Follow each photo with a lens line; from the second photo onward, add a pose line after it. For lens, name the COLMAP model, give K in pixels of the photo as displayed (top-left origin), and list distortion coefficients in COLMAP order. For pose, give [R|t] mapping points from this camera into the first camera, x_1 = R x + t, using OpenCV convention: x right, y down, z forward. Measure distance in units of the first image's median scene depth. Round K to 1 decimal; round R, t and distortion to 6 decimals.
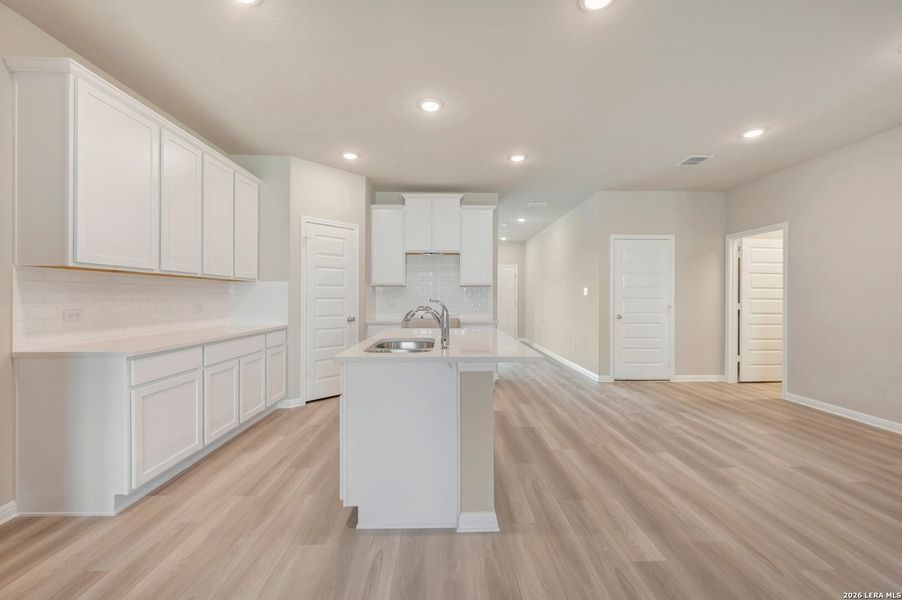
lens RADIAL K [[359.1, 0, 456.7], [0, 359.1, 298.5], [0, 0, 1]] dist [0.000996, -0.000519]
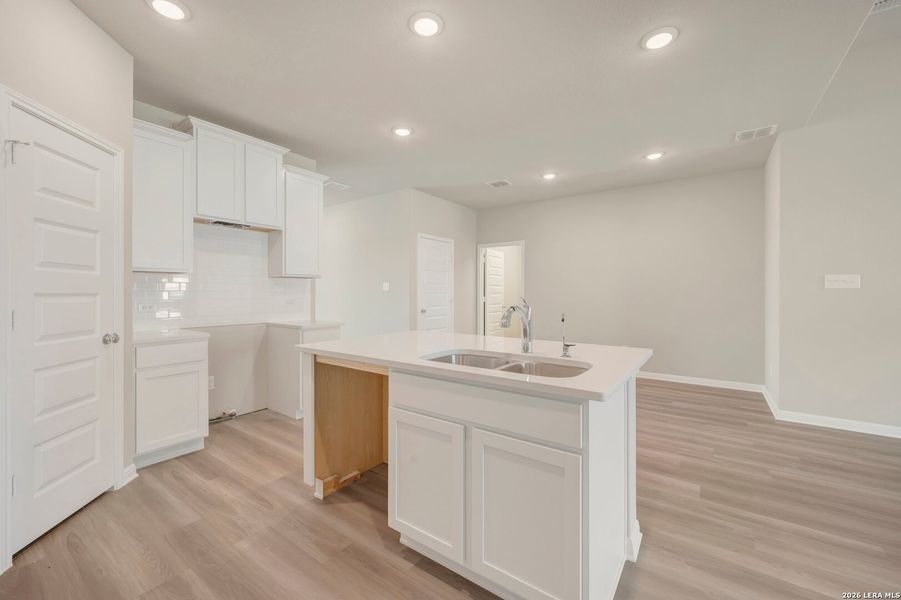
lens RADIAL K [[358.7, 0, 449.4], [0, 358.7, 294.2], [0, 0, 1]] dist [0.000996, -0.000519]
pose [[0.609872, -0.004279, 0.792488, -0.428938], [0.002416, 0.999991, 0.003541, -0.002681], [-0.792496, -0.000245, 0.609877, 0.366915]]
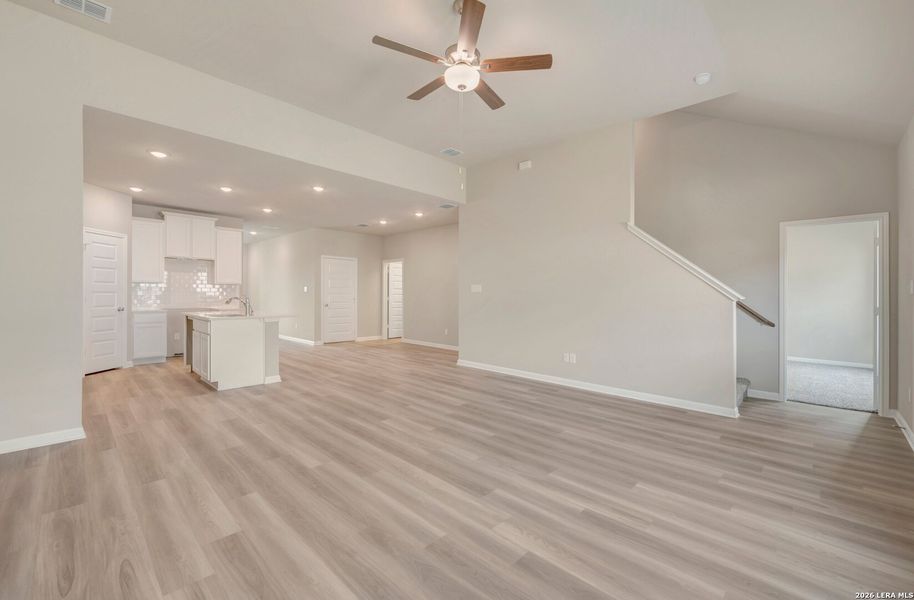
lens RADIAL K [[373.6, 0, 463.5], [0, 373.6, 298.2], [0, 0, 1]] dist [0.003914, -0.000072]
pose [[0.715847, -0.001707, 0.698256, -0.378689], [-0.006144, 0.999943, 0.008743, 0.000432], [-0.698231, -0.010549, 0.715795, -0.853587]]
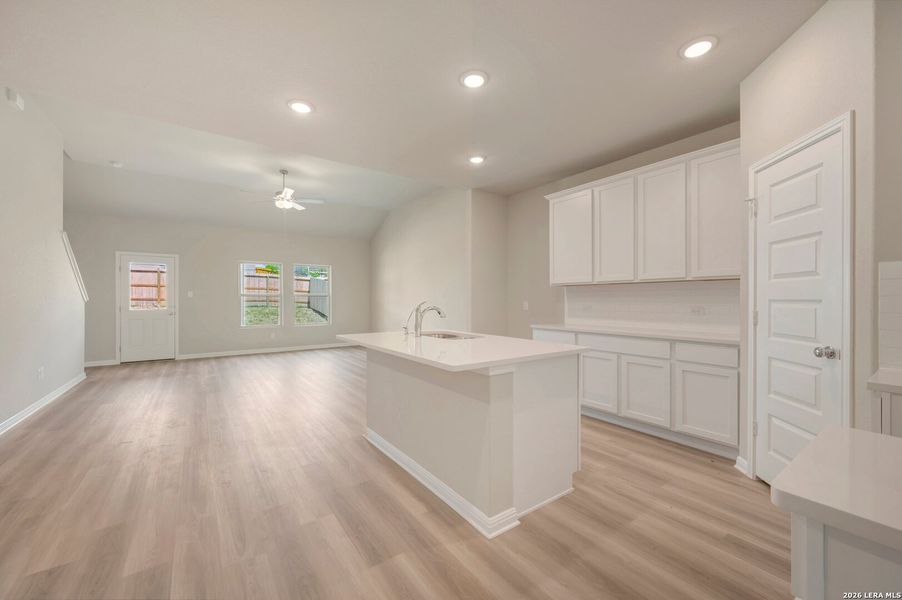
lens RADIAL K [[359.1, 0, 453.4], [0, 359.1, 299.3], [0, 0, 1]] dist [0.000996, -0.000519]
pose [[-0.830629, -0.002694, -0.556820, 0.319525], [-0.002995, 0.999995, -0.000370, -0.001901], [0.556818, 0.001360, -0.830633, 1.187167]]
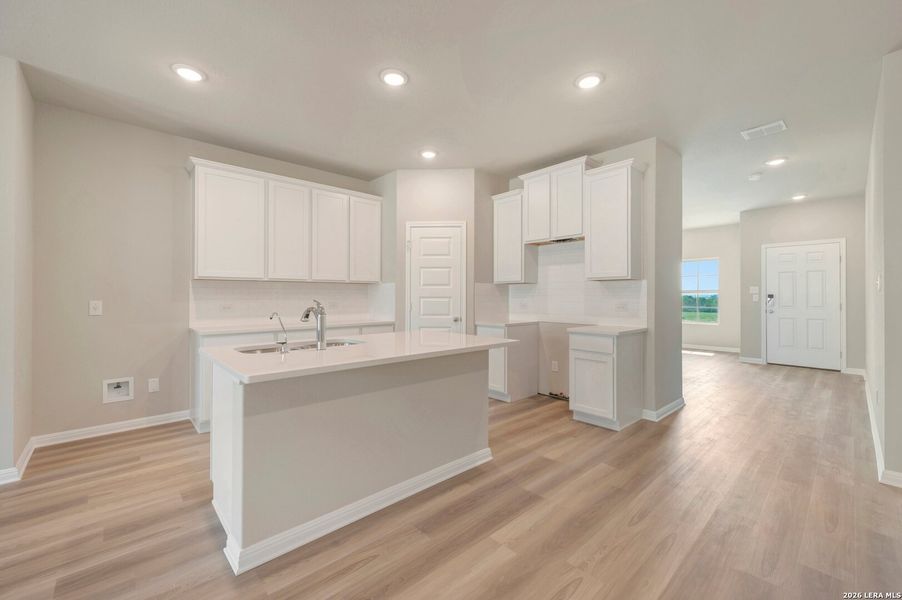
lens RADIAL K [[368.0, 0, 458.3], [0, 368.0, 296.5], [0, 0, 1]] dist [0.005643, -0.001018]
pose [[0.662254, -0.004143, -0.749268, 0.494211], [0.001321, 0.999990, -0.004362, 0.000845], [0.749278, 0.001898, 0.662253, 0.364343]]
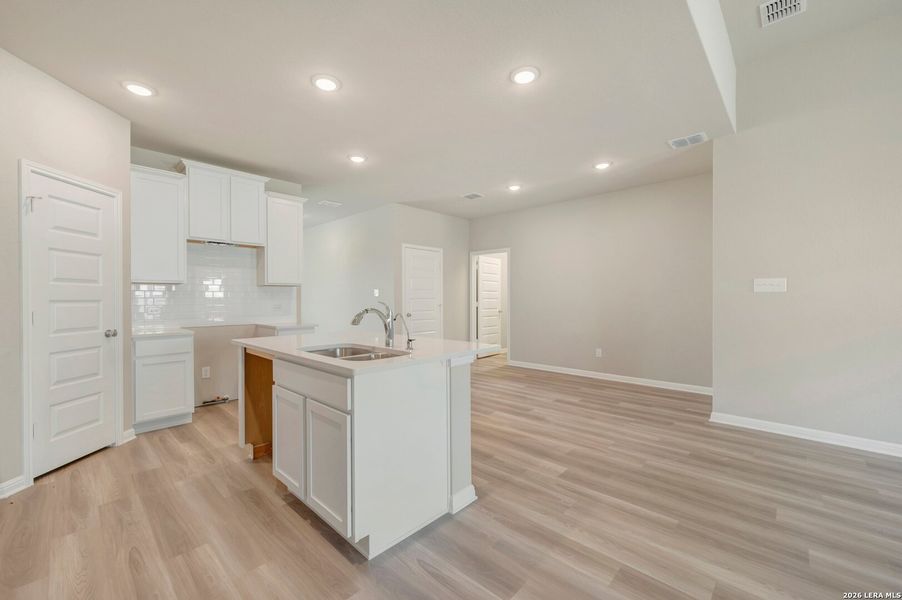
lens RADIAL K [[359.1, 0, 449.7], [0, 359.1, 300.8], [0, 0, 1]] dist [0.000996, -0.000519]
pose [[0.710114, -0.009531, 0.704022, -0.340389], [0.007143, 0.999954, 0.006332, -0.001030], [-0.704050, 0.000532, 0.710150, 0.104621]]
